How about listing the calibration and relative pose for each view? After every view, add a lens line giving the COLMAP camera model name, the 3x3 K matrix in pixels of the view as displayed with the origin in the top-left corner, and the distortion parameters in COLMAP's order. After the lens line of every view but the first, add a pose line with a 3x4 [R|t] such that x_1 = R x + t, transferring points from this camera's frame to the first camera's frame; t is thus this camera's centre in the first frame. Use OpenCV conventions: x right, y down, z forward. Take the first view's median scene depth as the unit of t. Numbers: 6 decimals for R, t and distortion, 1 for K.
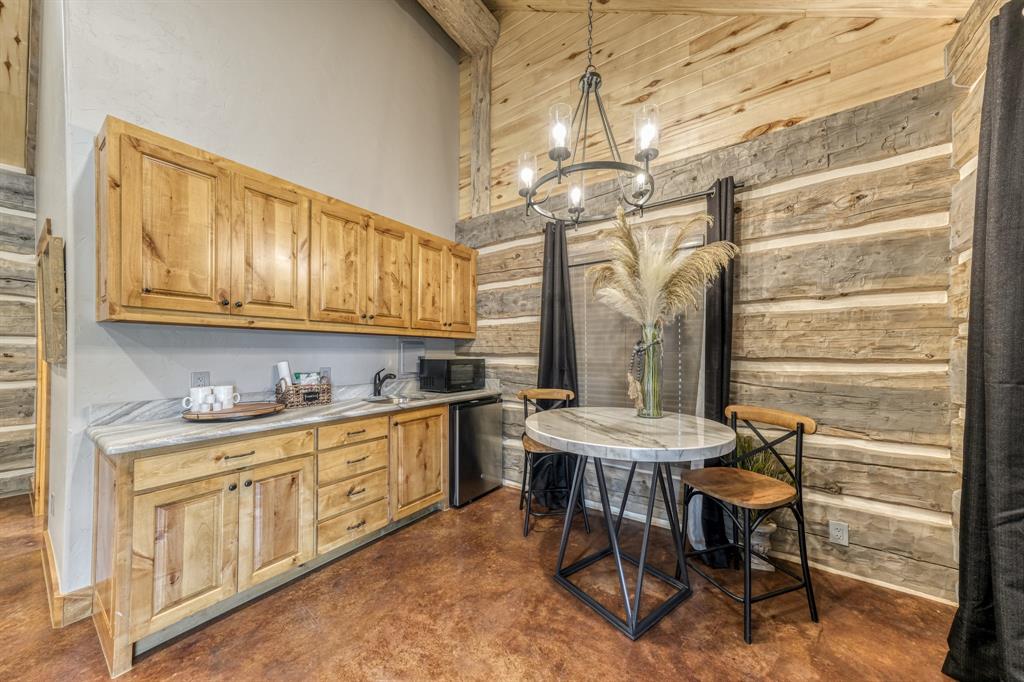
lens RADIAL K [[351.7, 0, 513.9], [0, 351.7, 351.3], [0, 0, 1]] dist [0.007060, 0.002718]
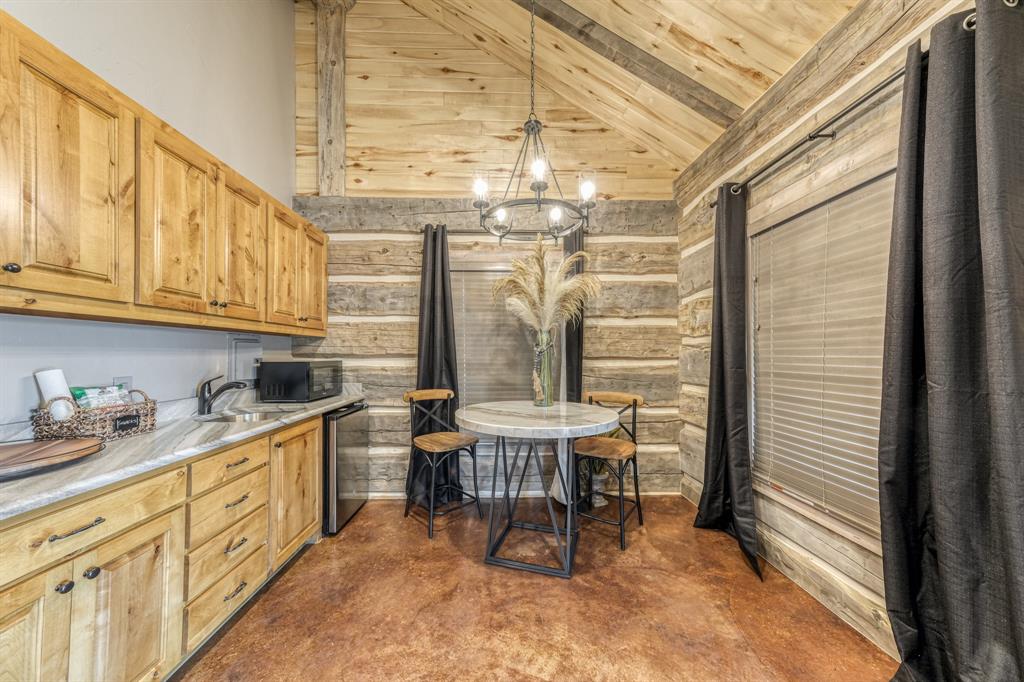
lens RADIAL K [[351.7, 0, 510.9], [0, 351.7, 350.0], [0, 0, 1]] dist [0.007060, 0.002718]
pose [[0.804569, 0.004702, 0.593841, -0.417661], [-0.001716, 0.999983, -0.005594, -0.001563], [-0.593857, 0.003481, 0.804563, 0.068553]]
